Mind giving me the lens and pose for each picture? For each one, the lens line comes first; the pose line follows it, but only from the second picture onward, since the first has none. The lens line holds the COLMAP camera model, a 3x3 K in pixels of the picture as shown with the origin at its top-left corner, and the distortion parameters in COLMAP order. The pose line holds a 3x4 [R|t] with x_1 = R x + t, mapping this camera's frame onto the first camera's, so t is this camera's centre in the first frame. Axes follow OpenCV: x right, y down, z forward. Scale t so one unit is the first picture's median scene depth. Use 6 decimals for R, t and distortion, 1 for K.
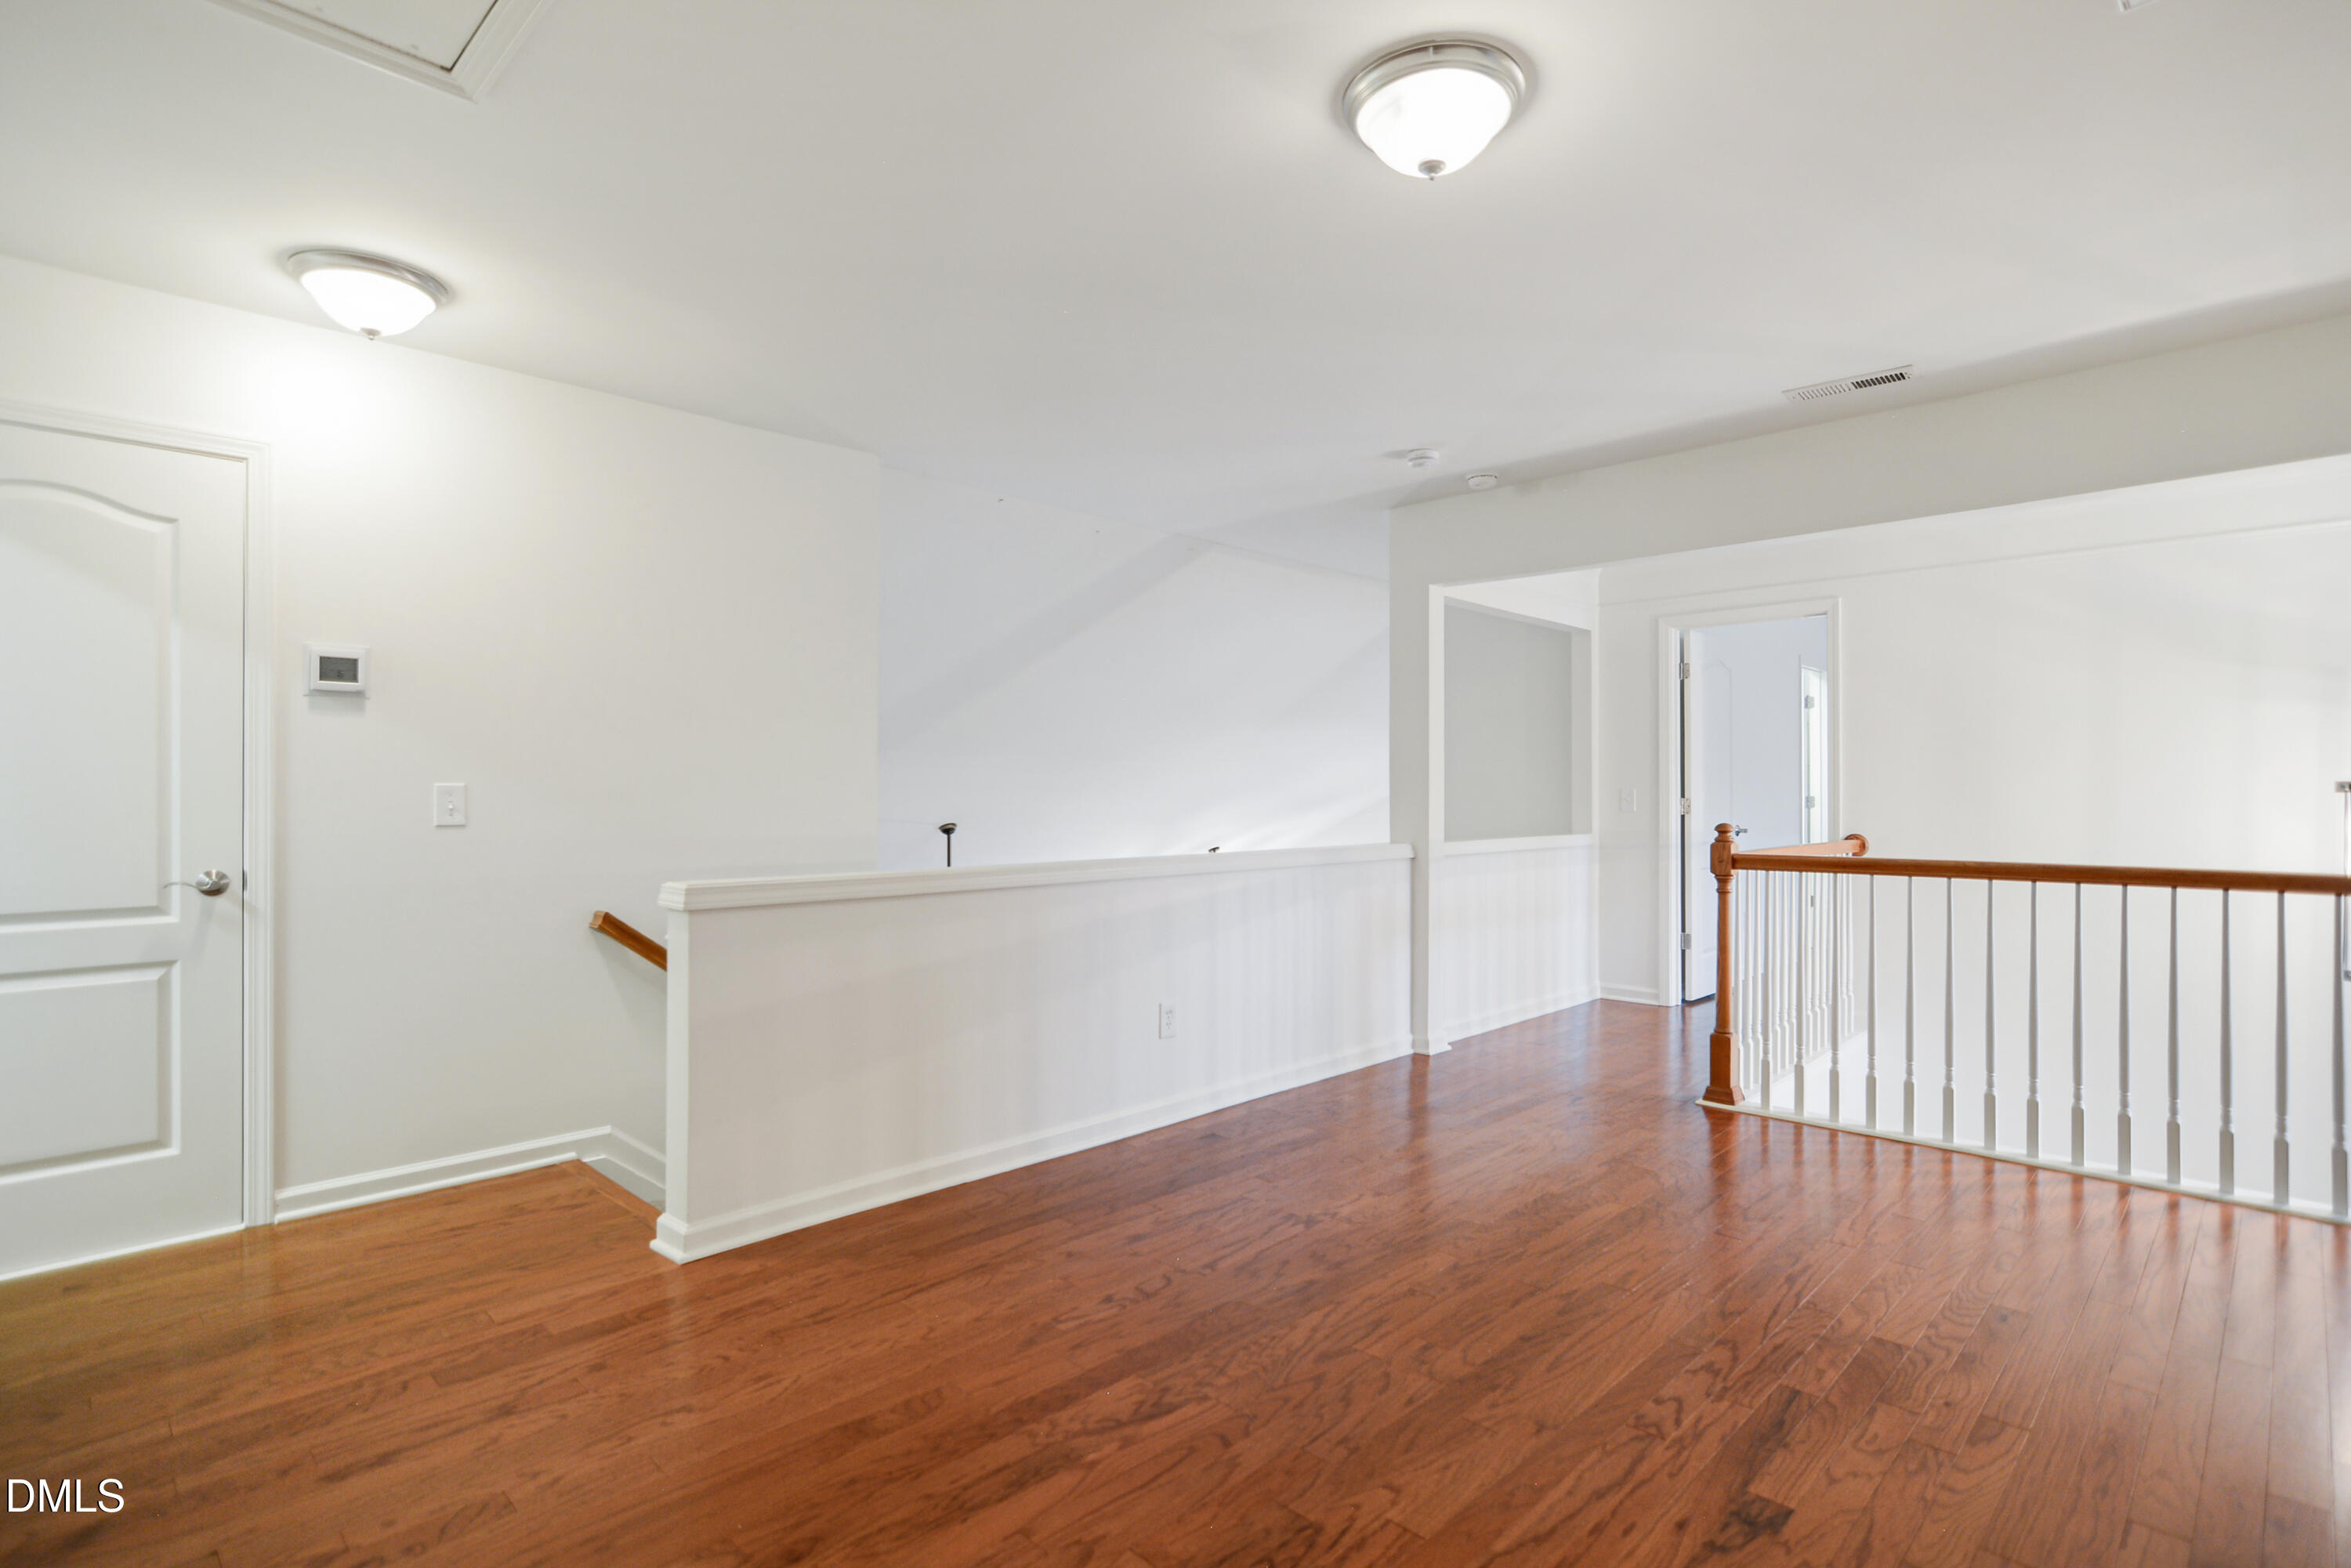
lens RADIAL K [[1159.9, 0, 1160.5], [0, 1159.9, 789.9], [0, 0, 1]] dist [-0.015121, 0.000202]
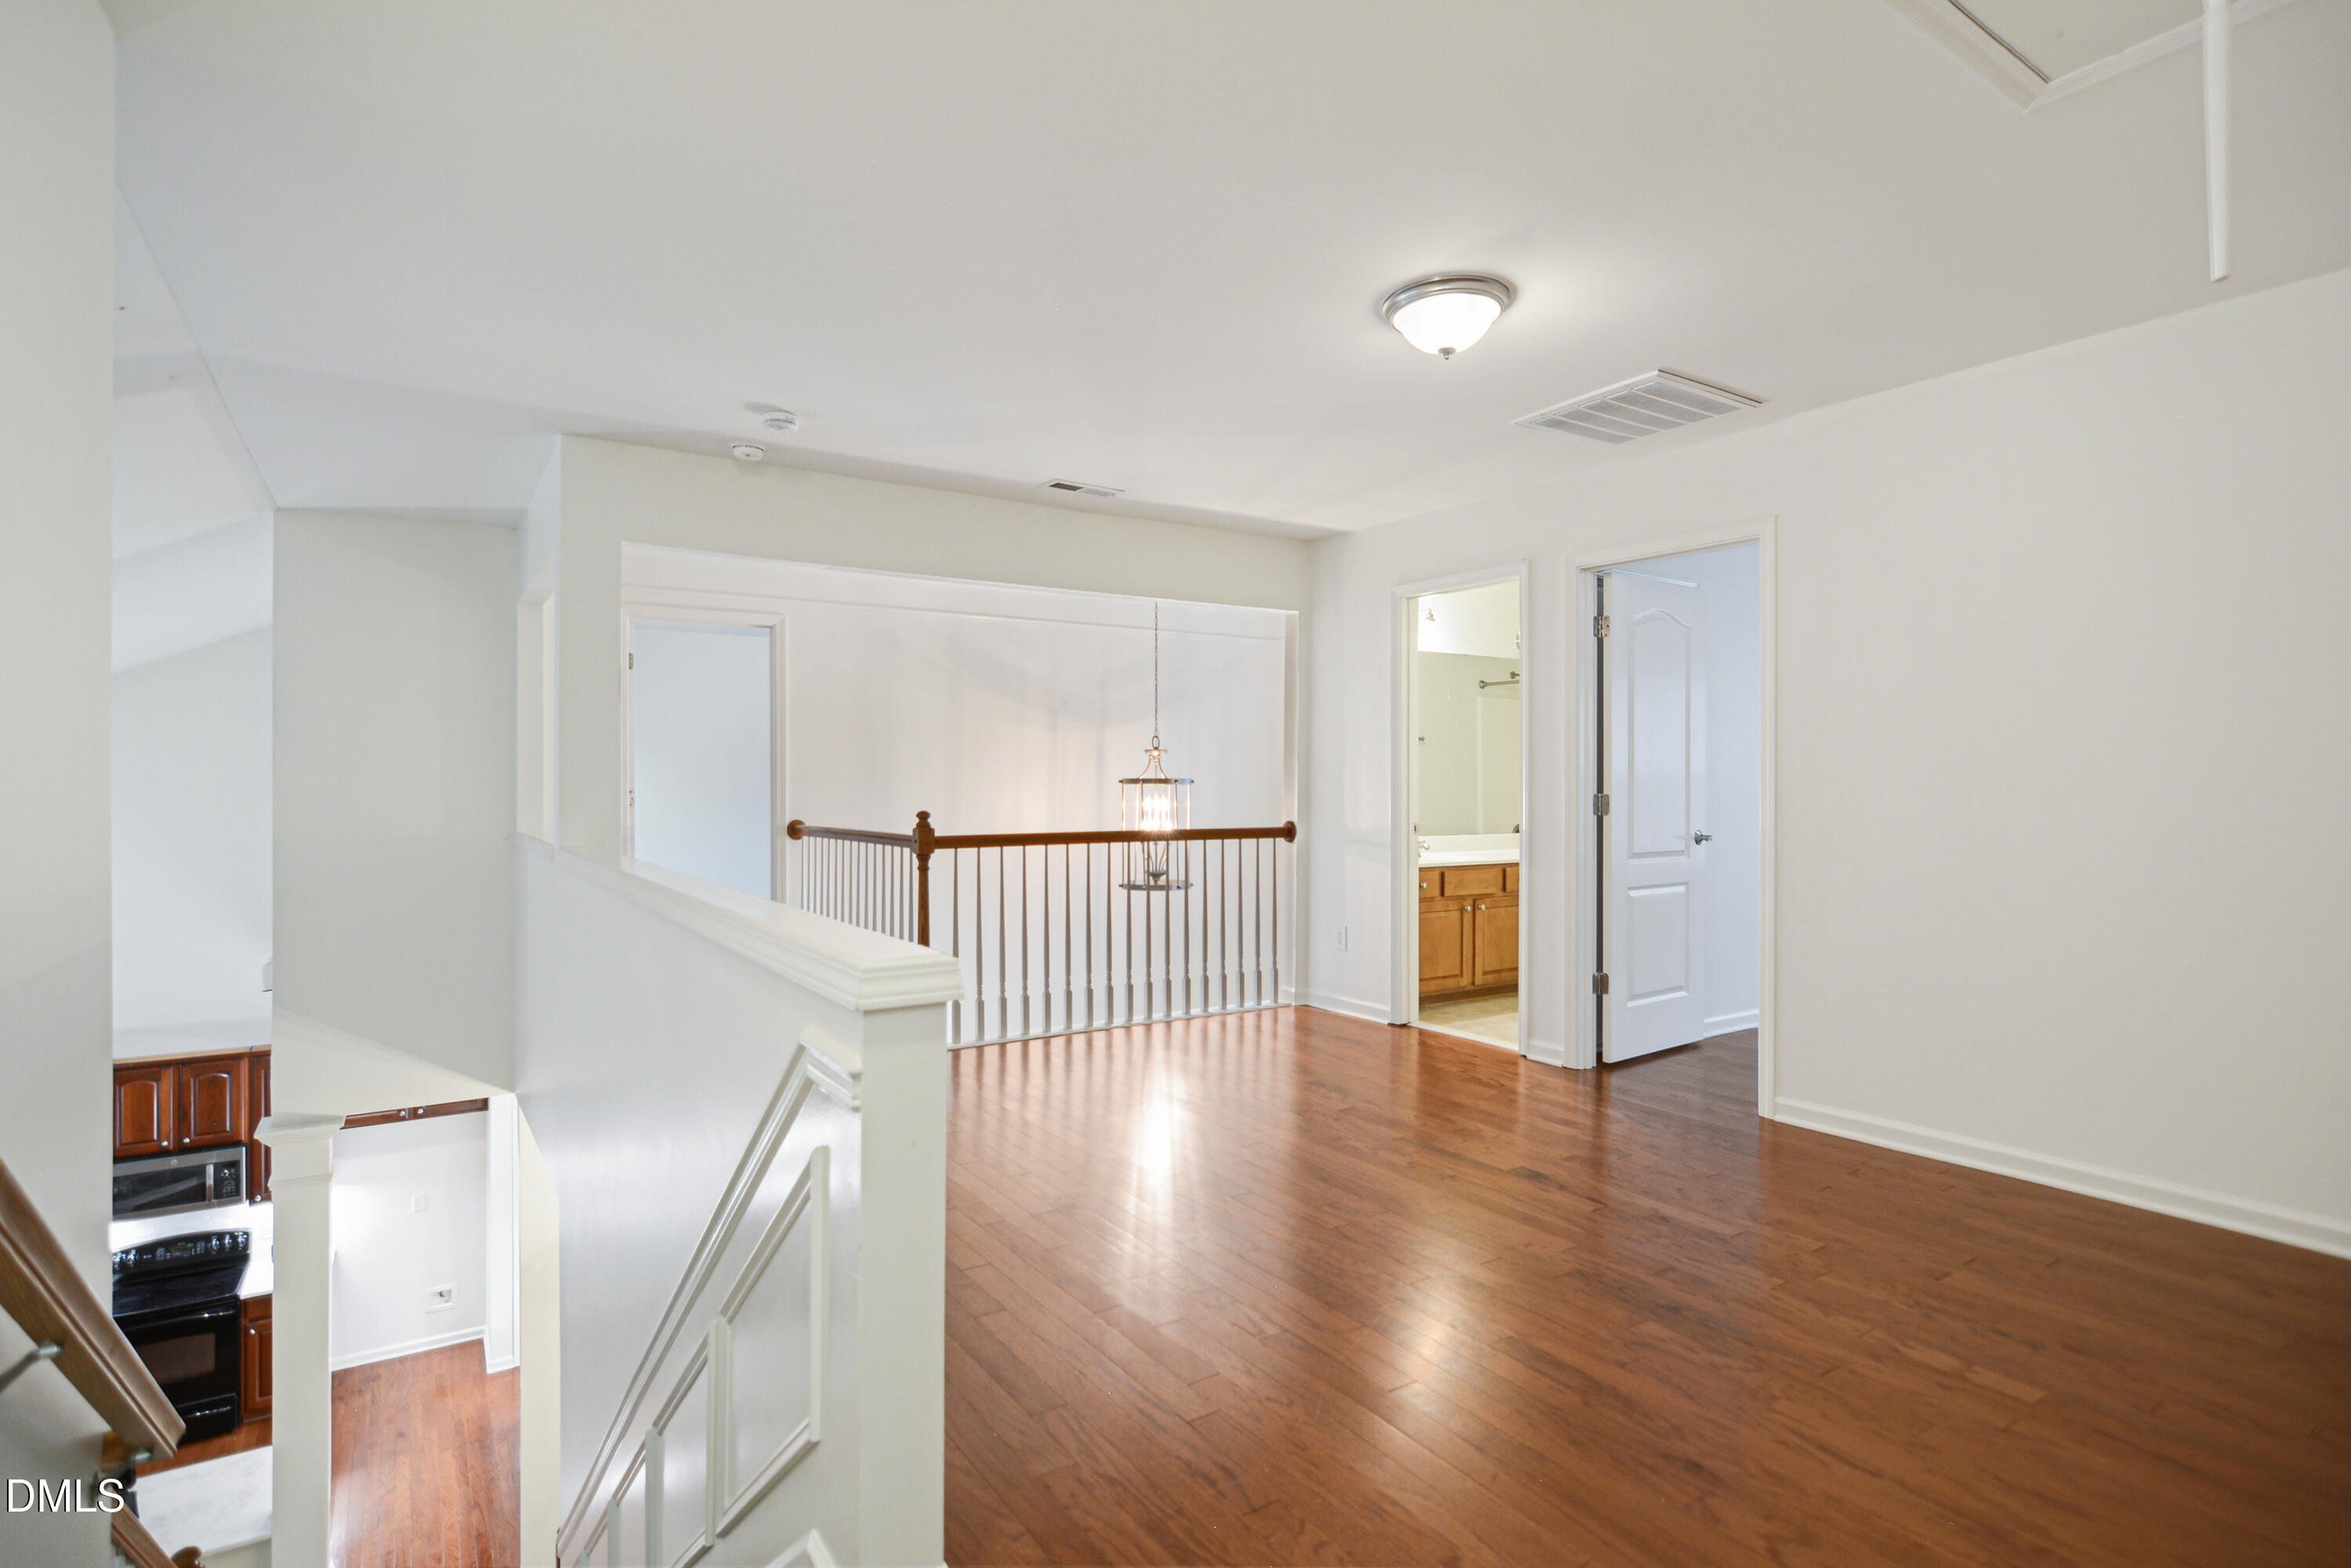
lens RADIAL K [[1166.3, 0, 1169.4], [0, 1166.3, 776.7], [0, 0, 1]] dist [-0.011411, 0.001451]
pose [[0.195929, 0.004158, 0.980609, -1.092436], [-0.003542, 0.999987, -0.003532, -0.004052], [-0.980612, -0.002781, 0.195941, 0.911093]]
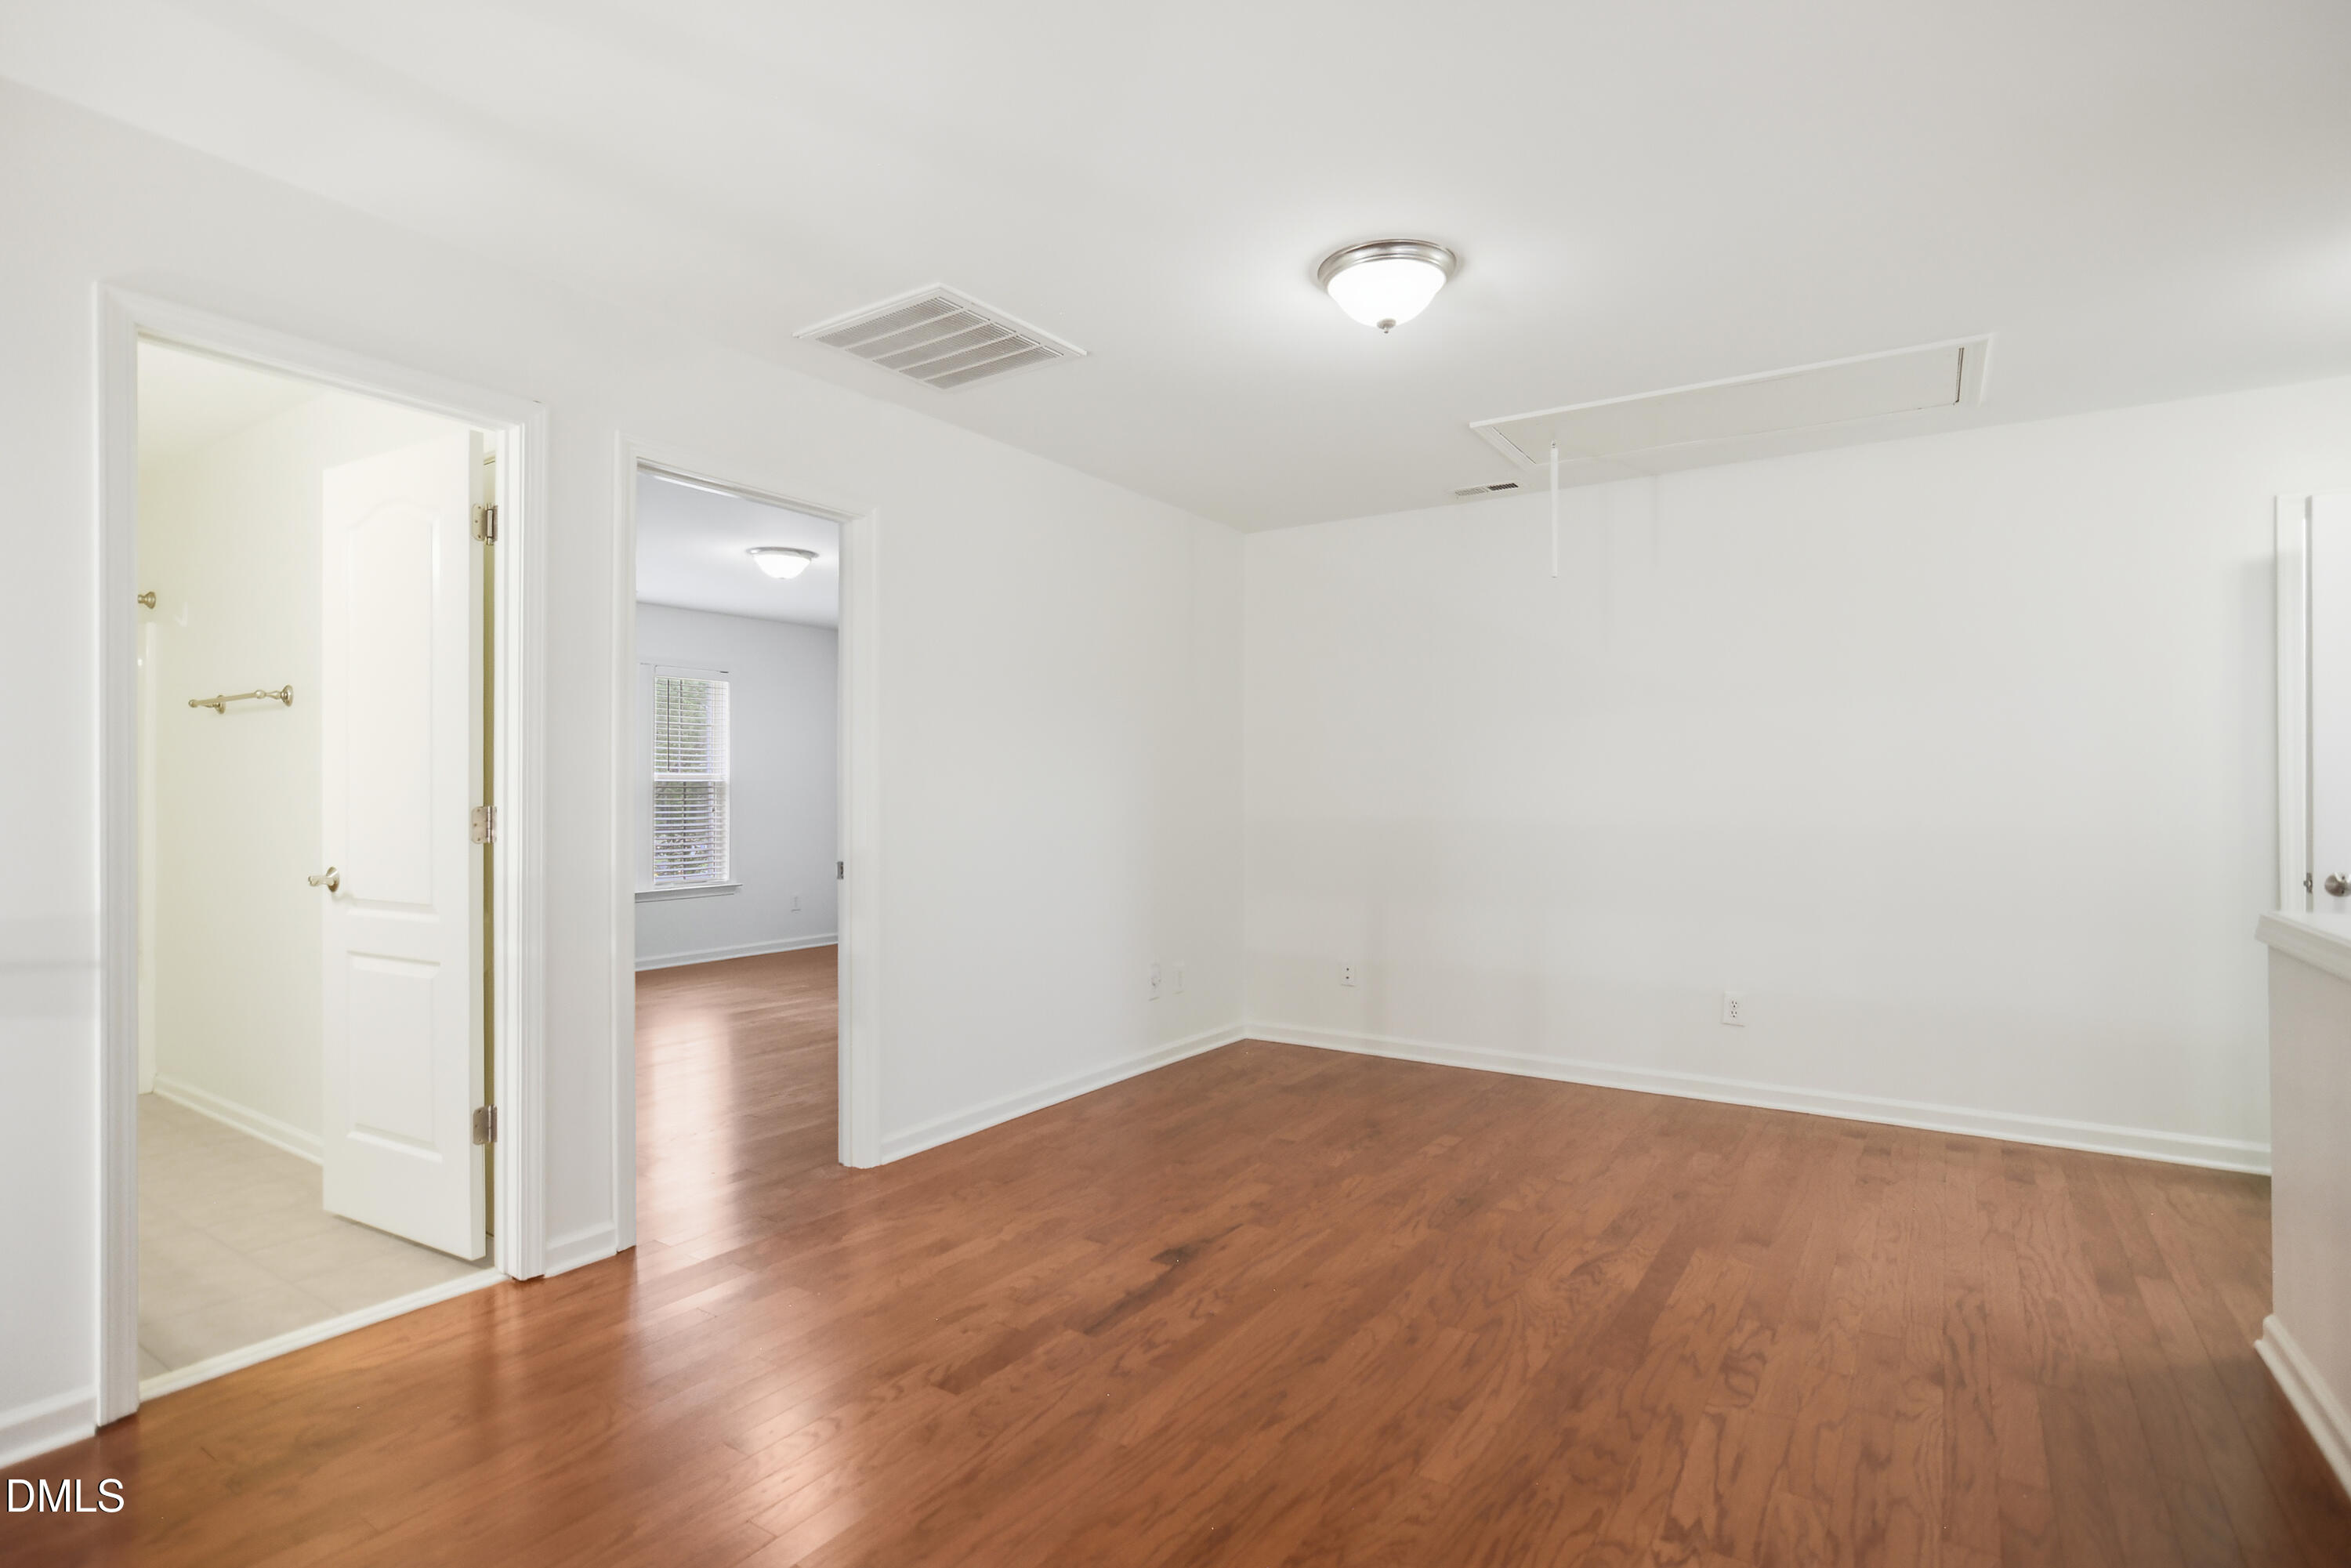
lens RADIAL K [[1159.9, 0, 1160.5], [0, 1159.9, 789.9], [0, 0, 1]] dist [-0.015121, 0.000202]
pose [[-0.982204, -0.001128, -0.187812, 0.633767], [-0.000326, 0.999991, -0.004304, -0.003816], [0.187815, -0.004166, -0.982196, 1.939130]]
